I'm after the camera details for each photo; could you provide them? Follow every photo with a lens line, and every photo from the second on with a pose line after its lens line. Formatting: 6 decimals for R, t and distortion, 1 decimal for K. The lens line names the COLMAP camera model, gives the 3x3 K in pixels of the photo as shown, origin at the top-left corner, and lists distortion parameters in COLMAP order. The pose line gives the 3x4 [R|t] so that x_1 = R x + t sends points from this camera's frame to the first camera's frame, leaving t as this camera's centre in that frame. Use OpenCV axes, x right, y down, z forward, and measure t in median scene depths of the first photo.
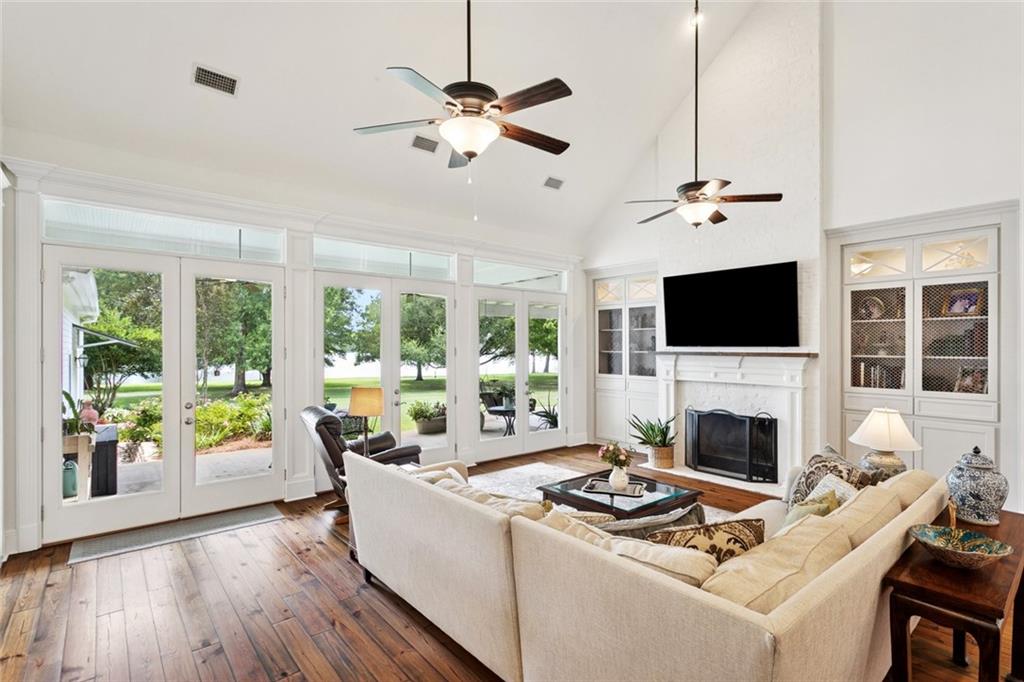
lens RADIAL K [[493.9, 0, 511.8], [0, 493.9, 344.6], [0, 0, 1]] dist [0.001252, 0.003172]
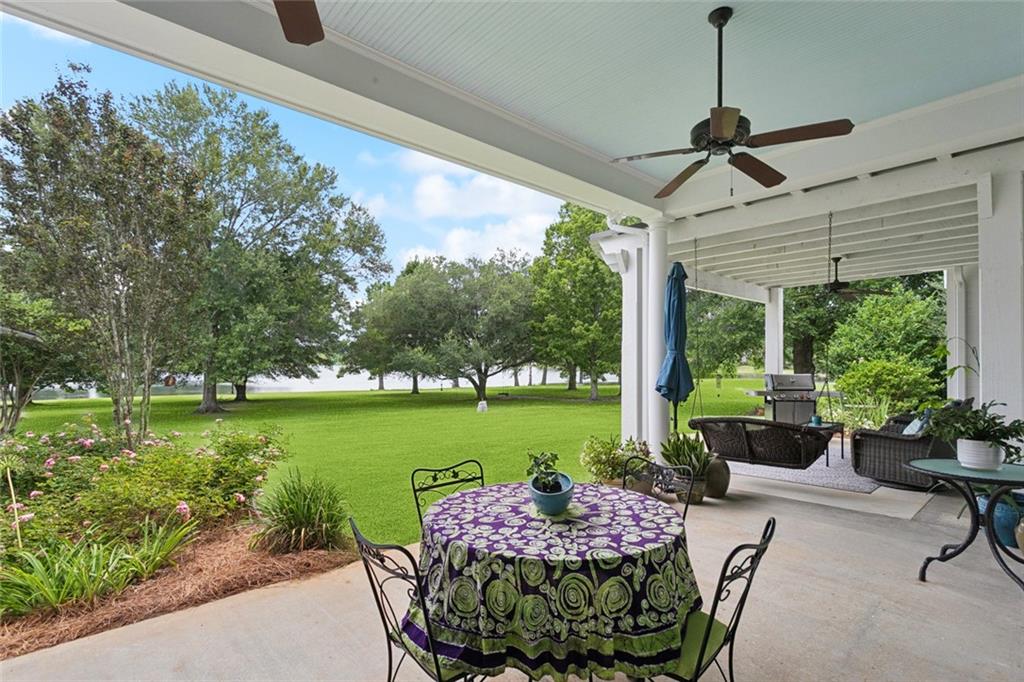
lens RADIAL K [[493.9, 0, 509.4], [0, 493.9, 361.5], [0, 0, 1]] dist [0.001252, 0.003172]
pose [[0.999058, 0.000766, 0.043381, -0.079794], [-0.001061, 0.999976, 0.006786, 0.010472], [-0.043375, -0.006826, 0.999036, 0.142190]]
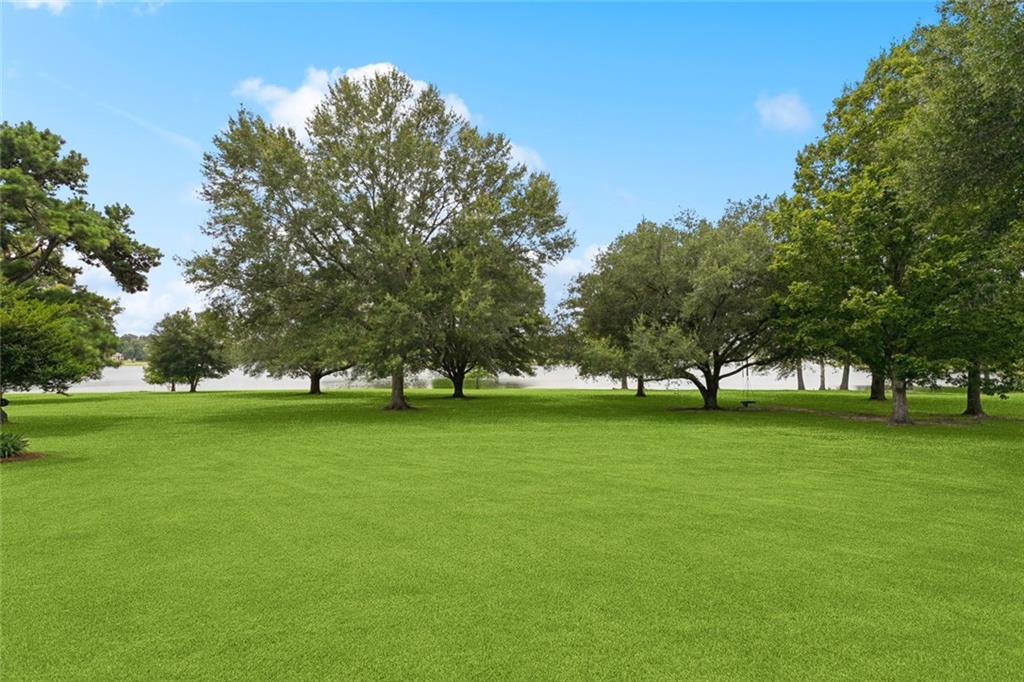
lens RADIAL K [[493.9, 0, 508.4], [0, 493.9, 343.7], [0, 0, 1]] dist [0.001252, 0.003172]
pose [[0.866933, -0.014419, -0.498216, 0.019262], [0.003687, 0.999740, -0.022519, 0.013230], [0.498411, 0.017686, 0.866761, 0.370237]]
